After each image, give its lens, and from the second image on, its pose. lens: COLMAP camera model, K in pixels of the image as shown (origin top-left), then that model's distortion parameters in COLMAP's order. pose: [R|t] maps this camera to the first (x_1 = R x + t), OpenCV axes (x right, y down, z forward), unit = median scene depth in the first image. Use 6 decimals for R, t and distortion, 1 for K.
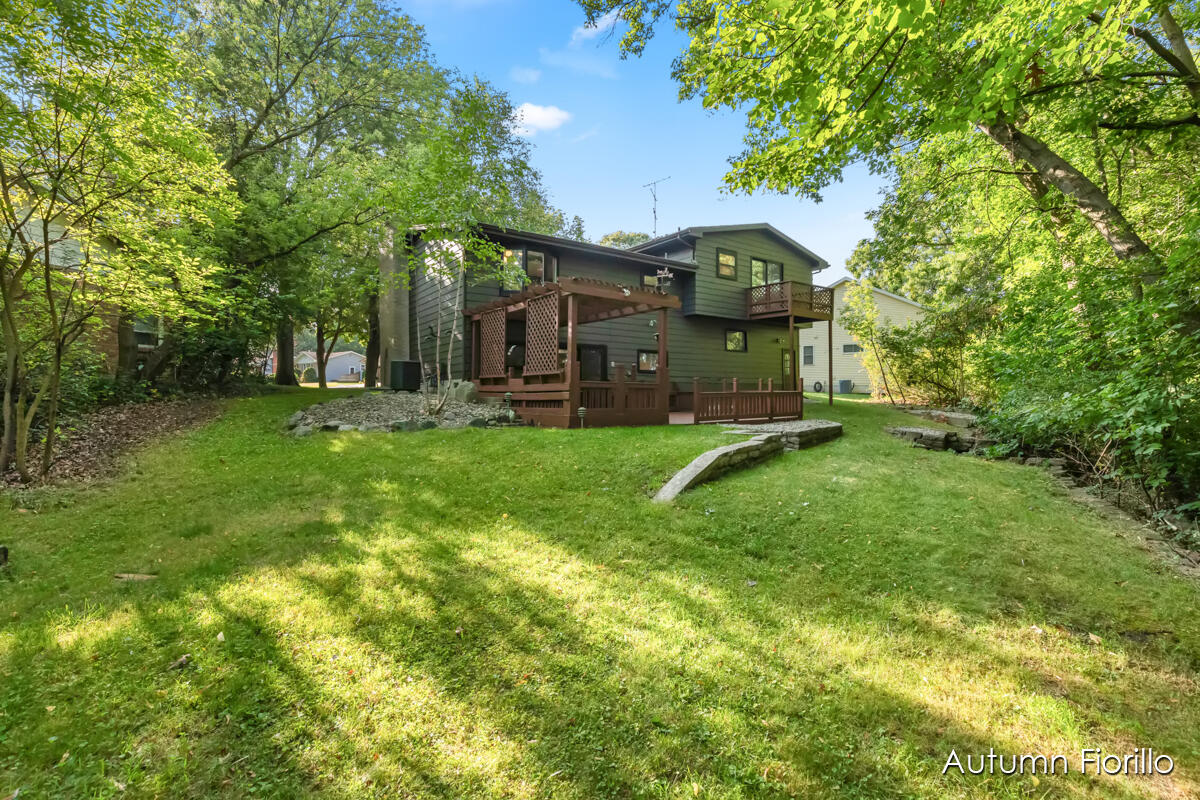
lens RADIAL K [[548.1, 0, 600.0], [0, 548.1, 400.0], [0, 0, 1]] dist [-0.002213, -0.000615]
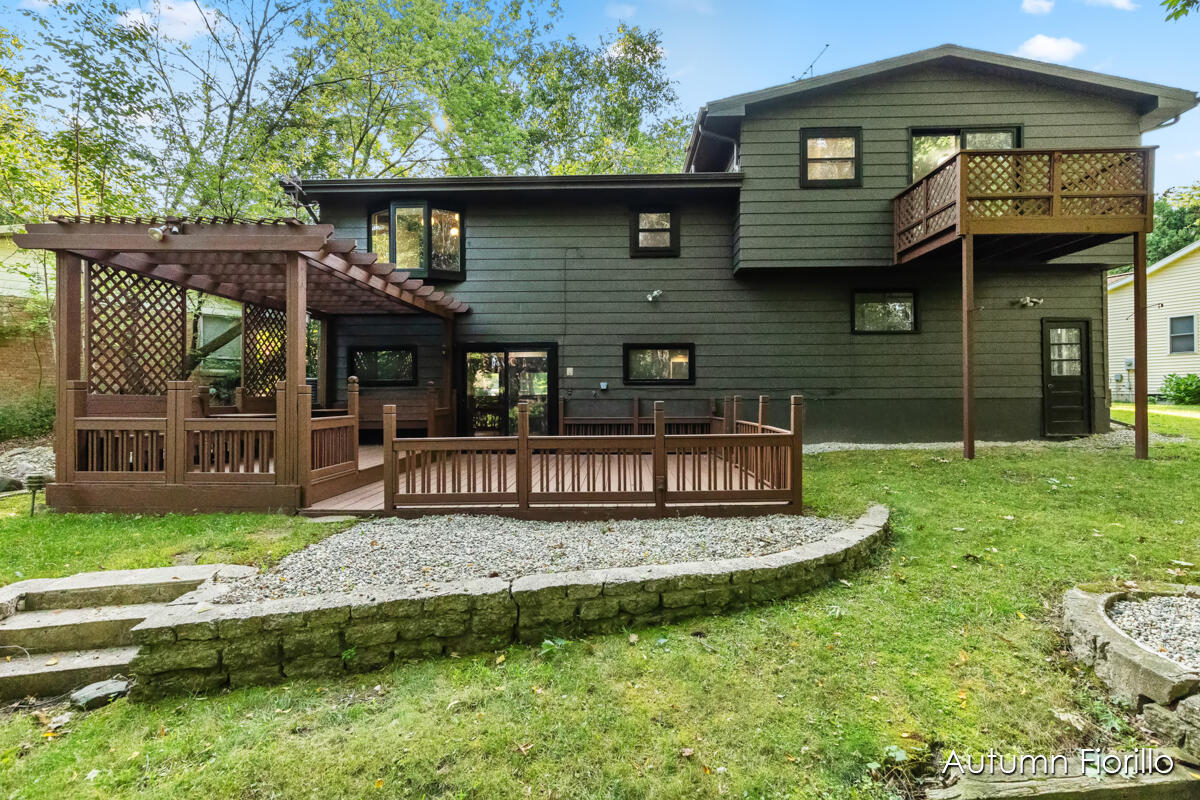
lens RADIAL K [[548.1, 0, 600.0], [0, 548.1, 400.0], [0, 0, 1]] dist [-0.002213, -0.000615]
pose [[0.781026, -0.002058, -0.624495, 0.376584], [-0.003226, 0.999968, -0.007331, -0.026937], [0.624490, 0.007740, 0.780994, 0.492182]]
